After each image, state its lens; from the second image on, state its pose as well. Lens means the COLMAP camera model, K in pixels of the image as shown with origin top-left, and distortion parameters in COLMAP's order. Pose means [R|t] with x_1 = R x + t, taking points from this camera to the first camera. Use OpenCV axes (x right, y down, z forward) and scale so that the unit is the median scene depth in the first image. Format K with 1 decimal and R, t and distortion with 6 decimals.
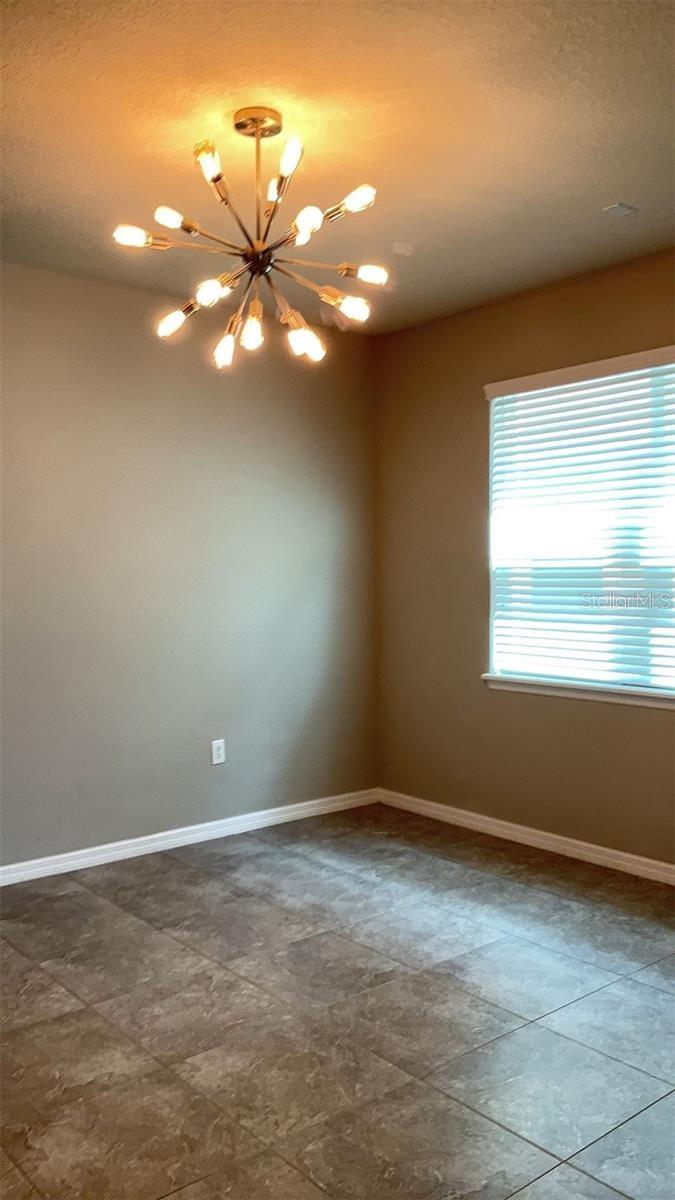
lens RADIAL K [[969.9, 0, 337.5], [0, 969.9, 600.0], [0, 0, 1]] dist [-0.008282, -0.003367]
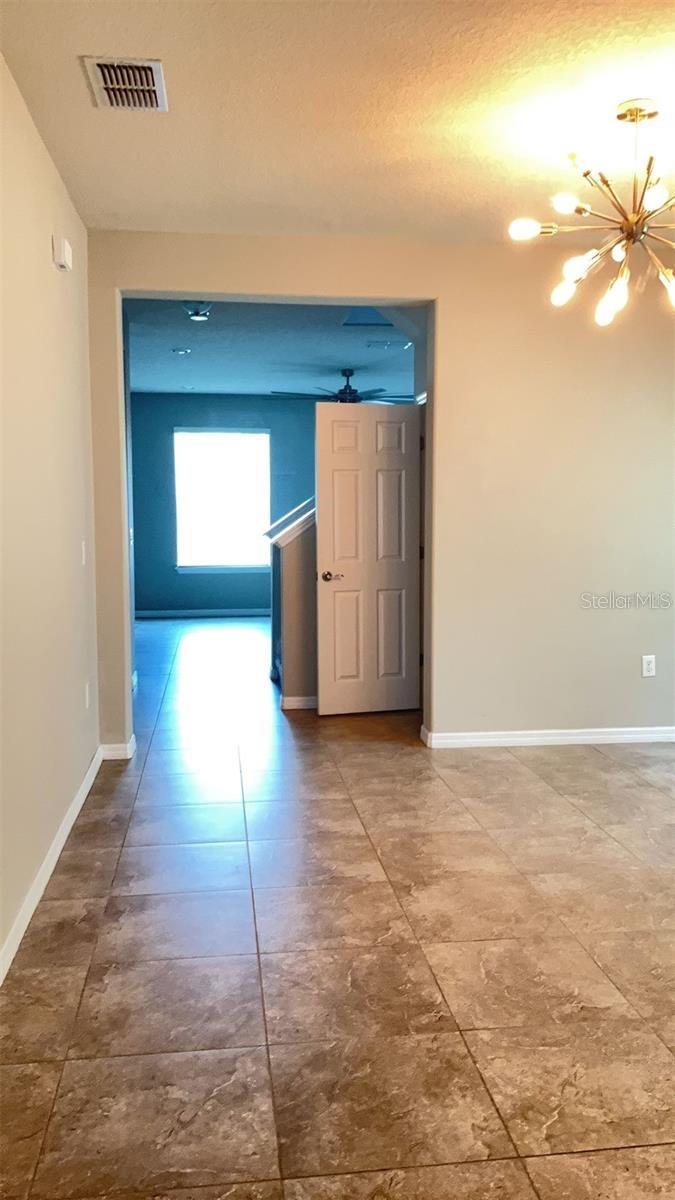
lens RADIAL K [[952.5, 0, 343.5], [0, 952.5, 582.7], [0, 0, 1]] dist [0.085484, -0.147287]
pose [[0.846974, 0.053877, -0.528897, 0.248833], [-0.034763, 0.998335, 0.046027, 0.036263], [0.530497, -0.020597, 0.847437, -0.186578]]
